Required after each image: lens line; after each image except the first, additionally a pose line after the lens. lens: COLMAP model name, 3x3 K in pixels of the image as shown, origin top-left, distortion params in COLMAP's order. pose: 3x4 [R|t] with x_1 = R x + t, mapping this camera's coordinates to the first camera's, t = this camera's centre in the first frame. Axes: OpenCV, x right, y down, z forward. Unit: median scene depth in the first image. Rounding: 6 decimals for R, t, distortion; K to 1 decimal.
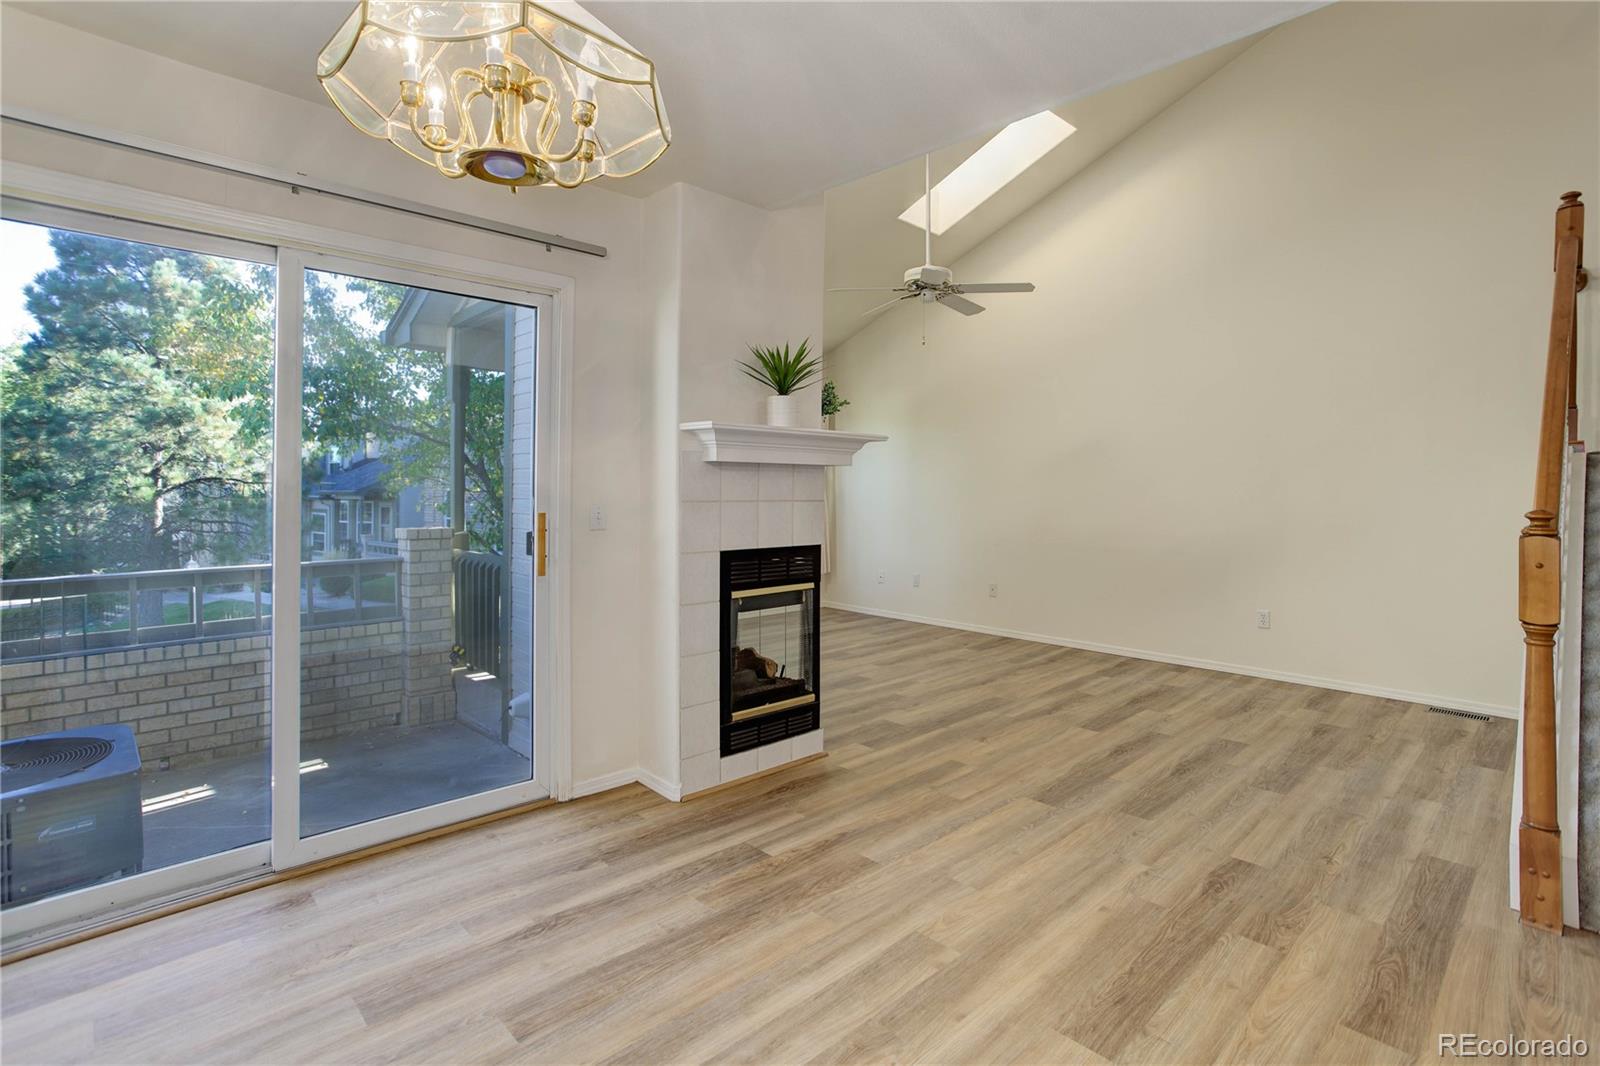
lens RADIAL K [[752.6, 0, 761.7], [0, 752.6, 503.2], [0, 0, 1]] dist [-0.040725, 0.024898]
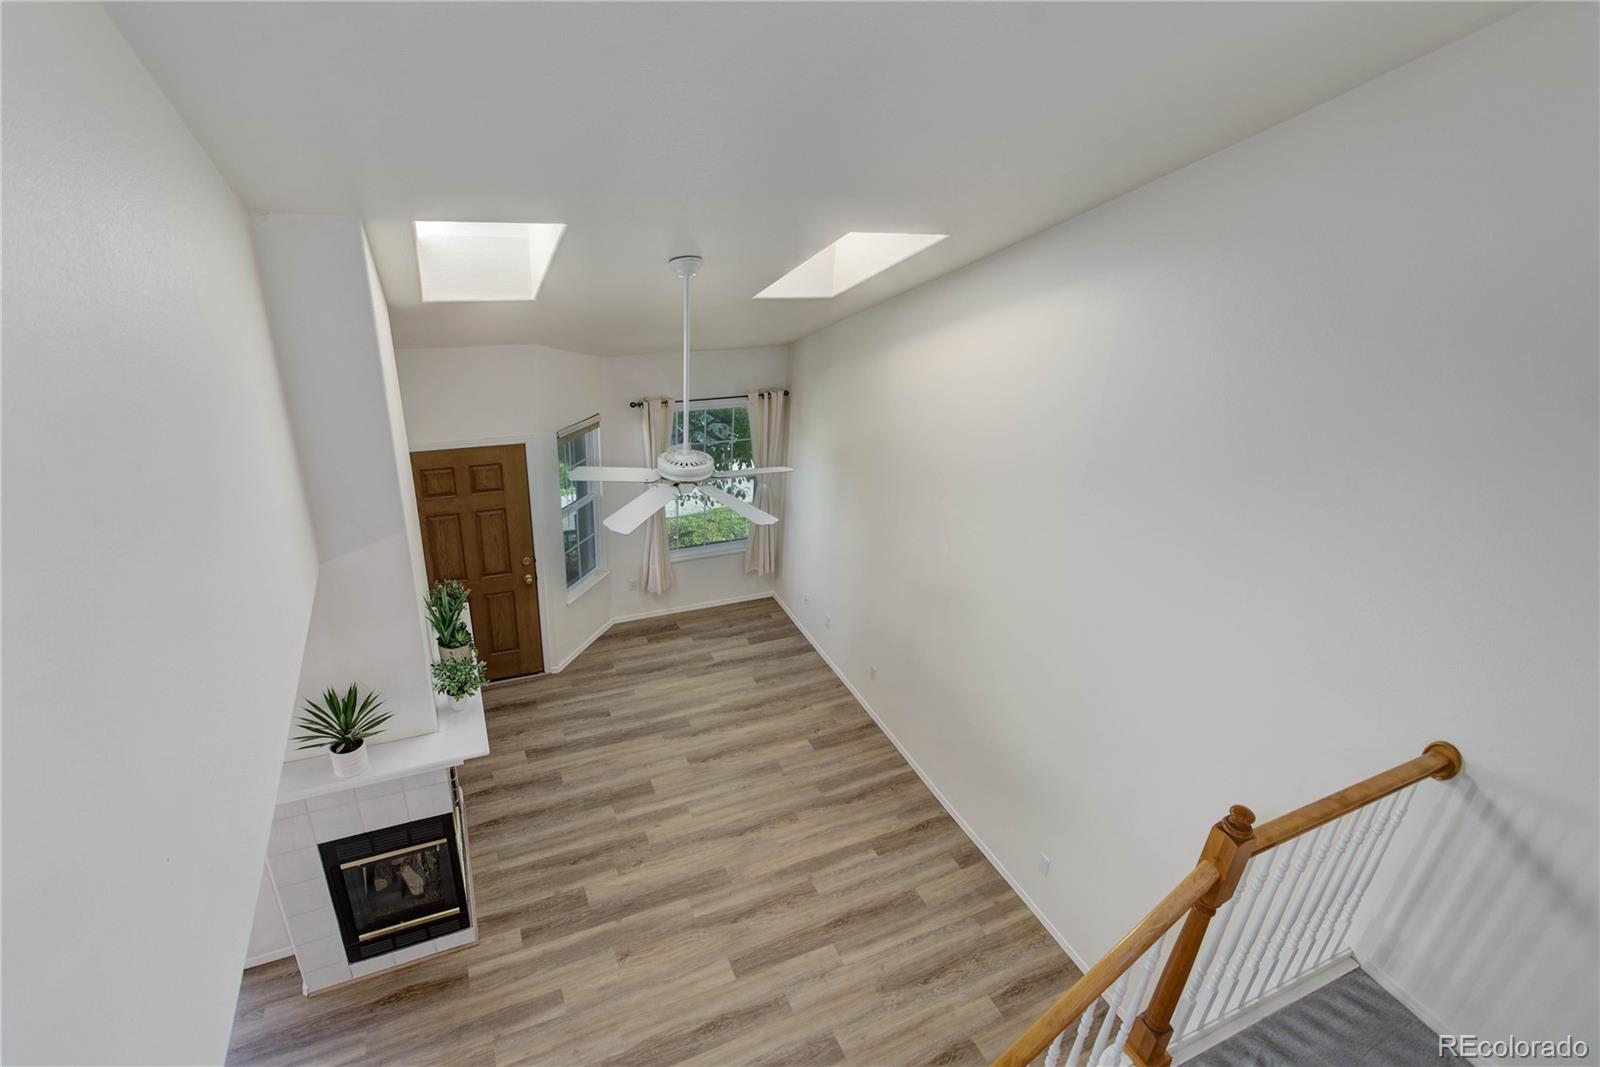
lens RADIAL K [[752.6, 0, 761.7], [0, 752.6, 503.7], [0, 0, 1]] dist [-0.040725, 0.024898]
pose [[0.945533, 0.161001, -0.282924, 0.762138], [-0.044295, 0.924678, 0.378164, -0.811891], [0.322499, -0.345034, 0.881446, 0.350384]]
